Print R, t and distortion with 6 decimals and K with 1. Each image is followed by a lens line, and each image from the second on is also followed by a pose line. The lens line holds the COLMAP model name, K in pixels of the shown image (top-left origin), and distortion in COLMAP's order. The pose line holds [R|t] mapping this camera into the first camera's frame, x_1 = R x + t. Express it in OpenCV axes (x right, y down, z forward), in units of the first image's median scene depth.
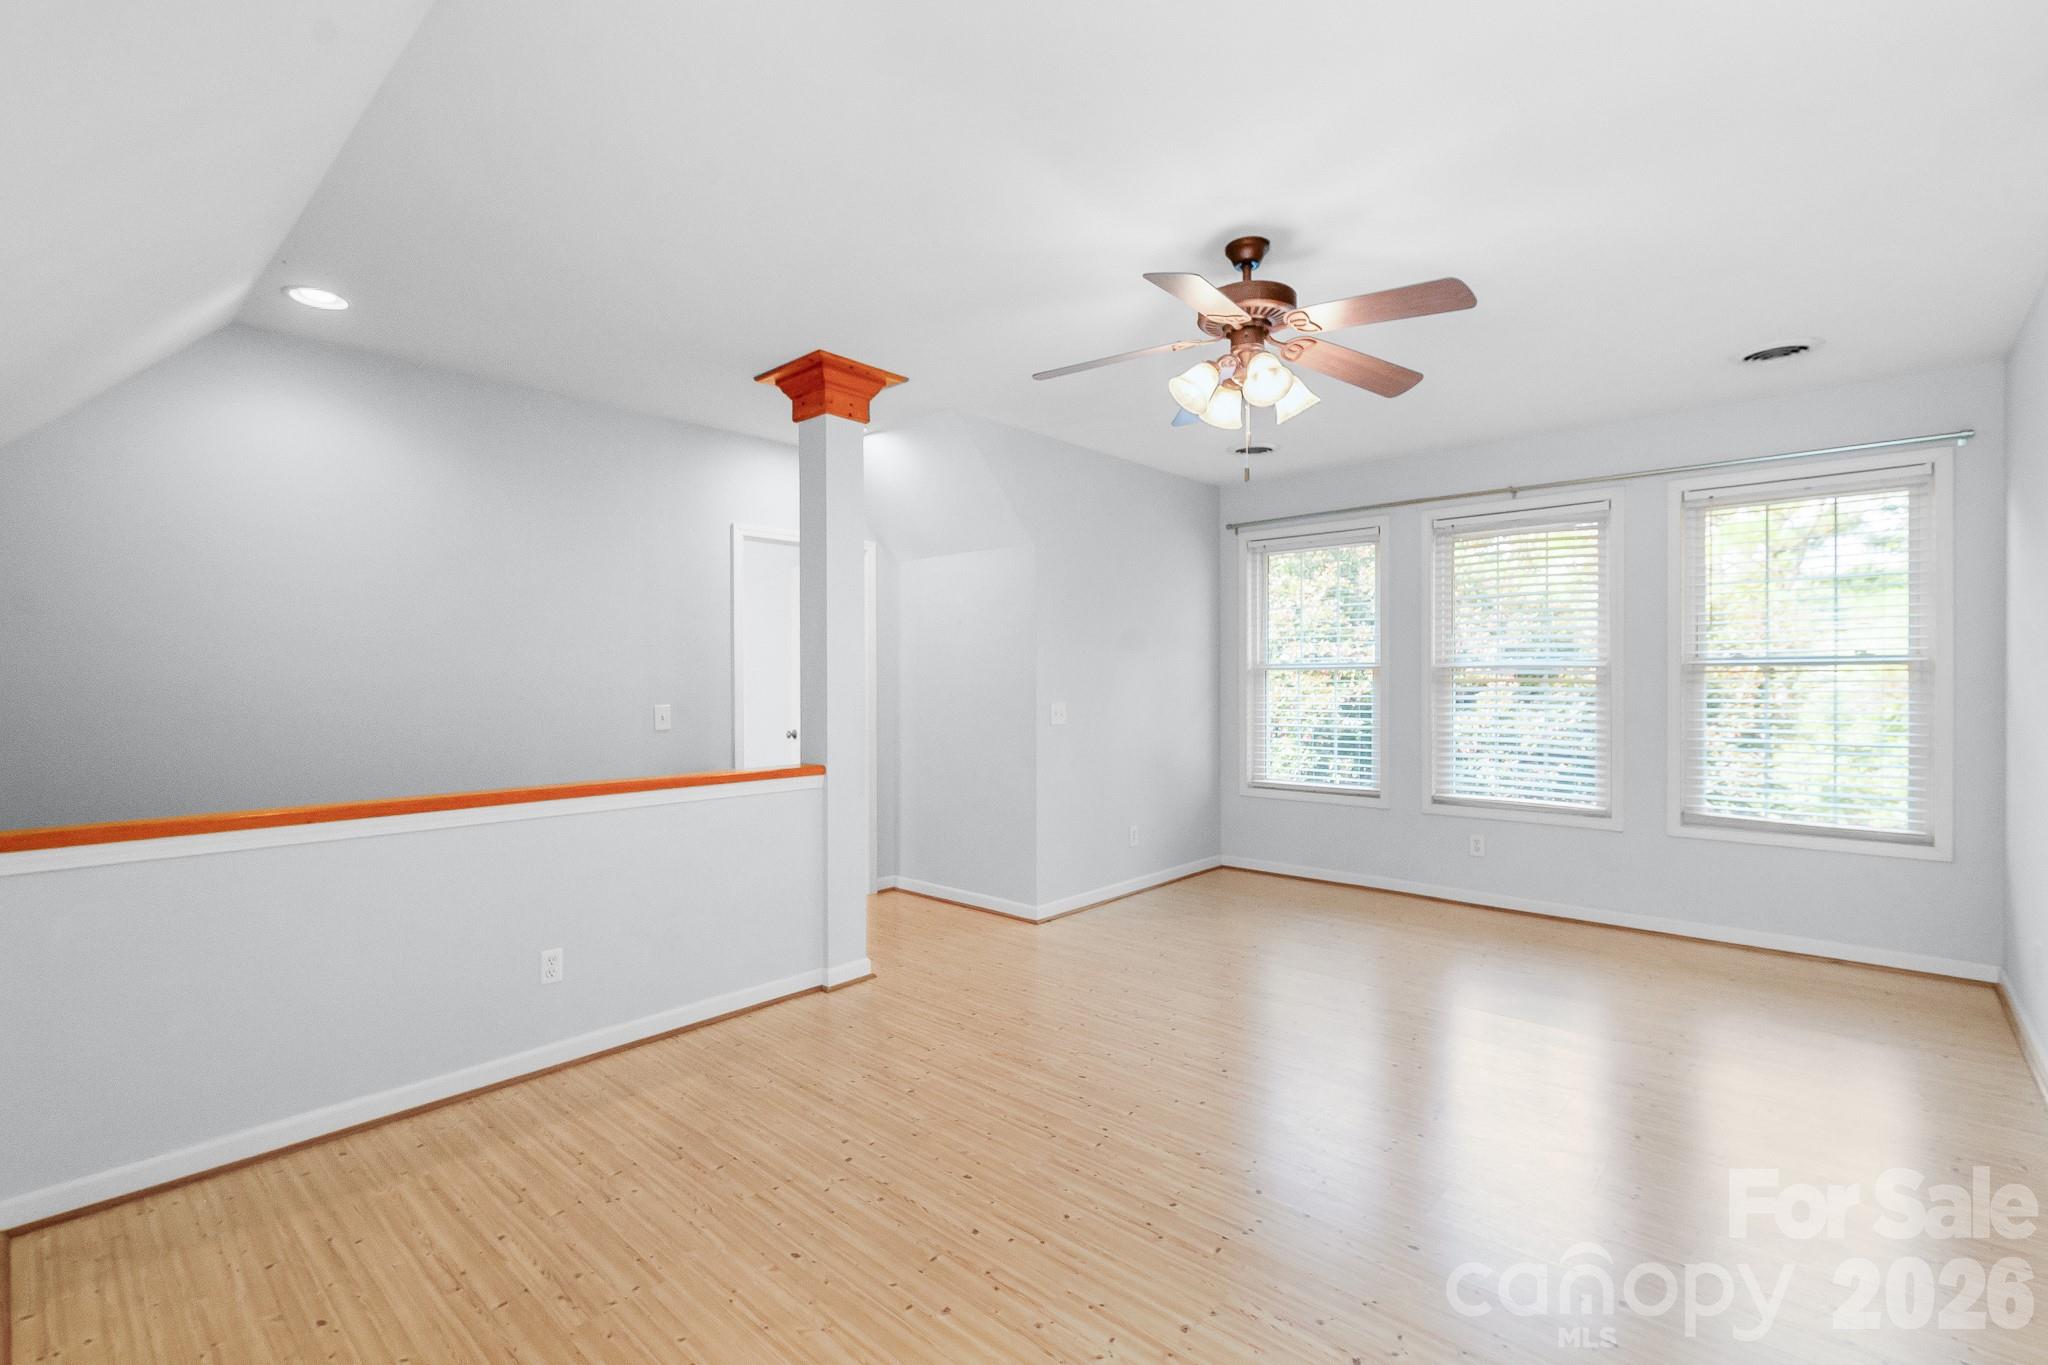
lens RADIAL K [[946.2, 0, 1032.5], [0, 946.2, 674.9], [0, 0, 1]] dist [-0.004645, -0.000041]
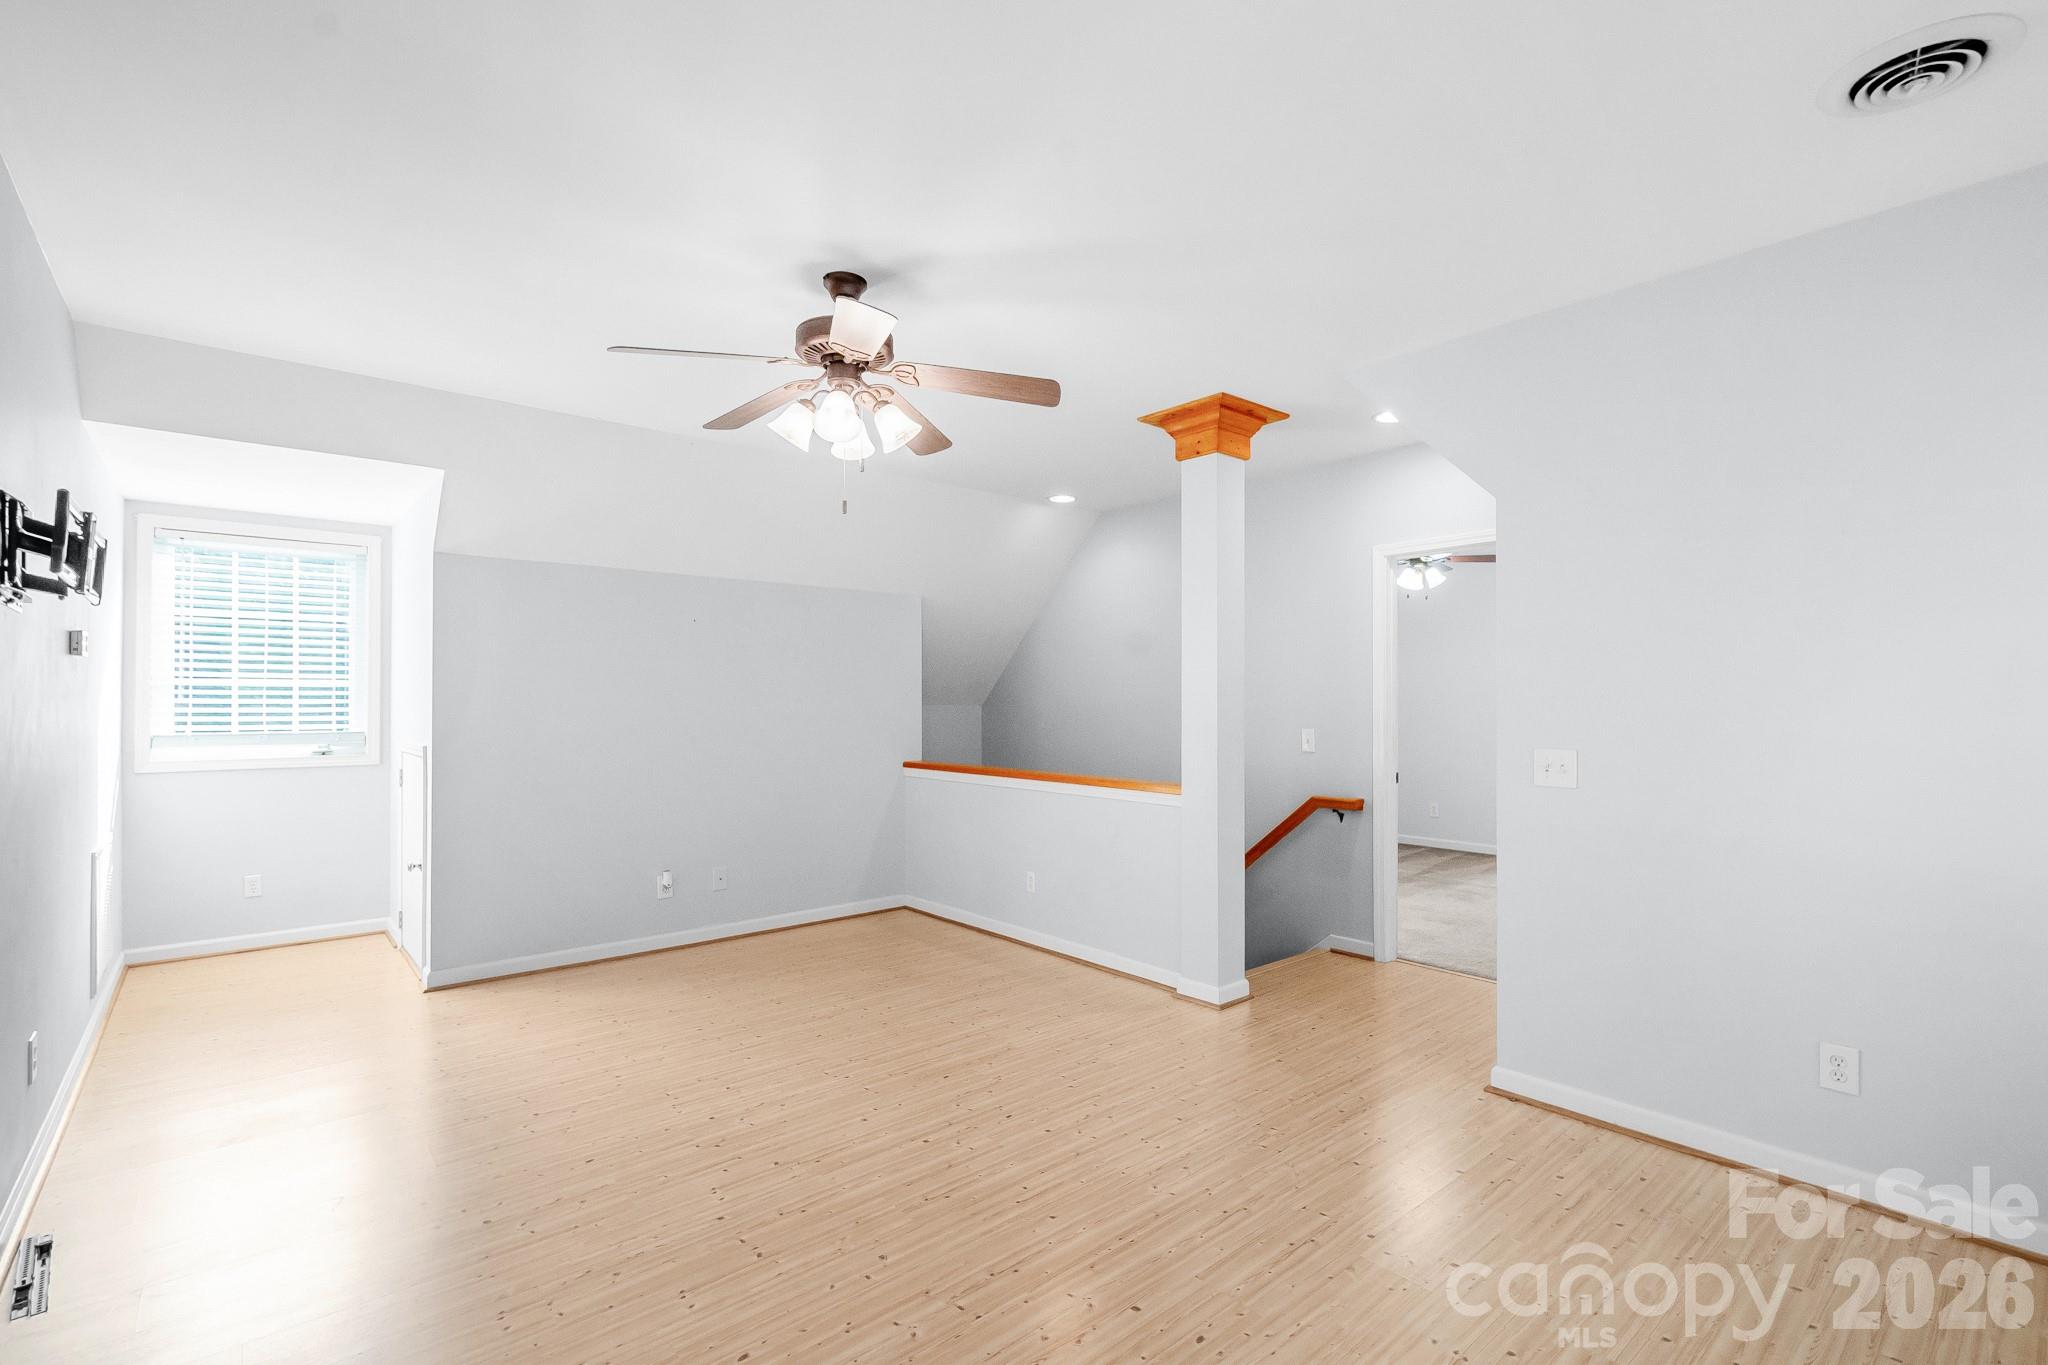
lens RADIAL K [[946.2, 0, 1035.5], [0, 946.2, 691.1], [0, 0, 1]] dist [-0.004645, -0.000041]
pose [[-0.149919, -0.009695, -0.988651, 0.995015], [-0.004046, 0.999950, -0.009192, -0.002872], [0.988690, 0.002622, -0.149951, 1.137590]]
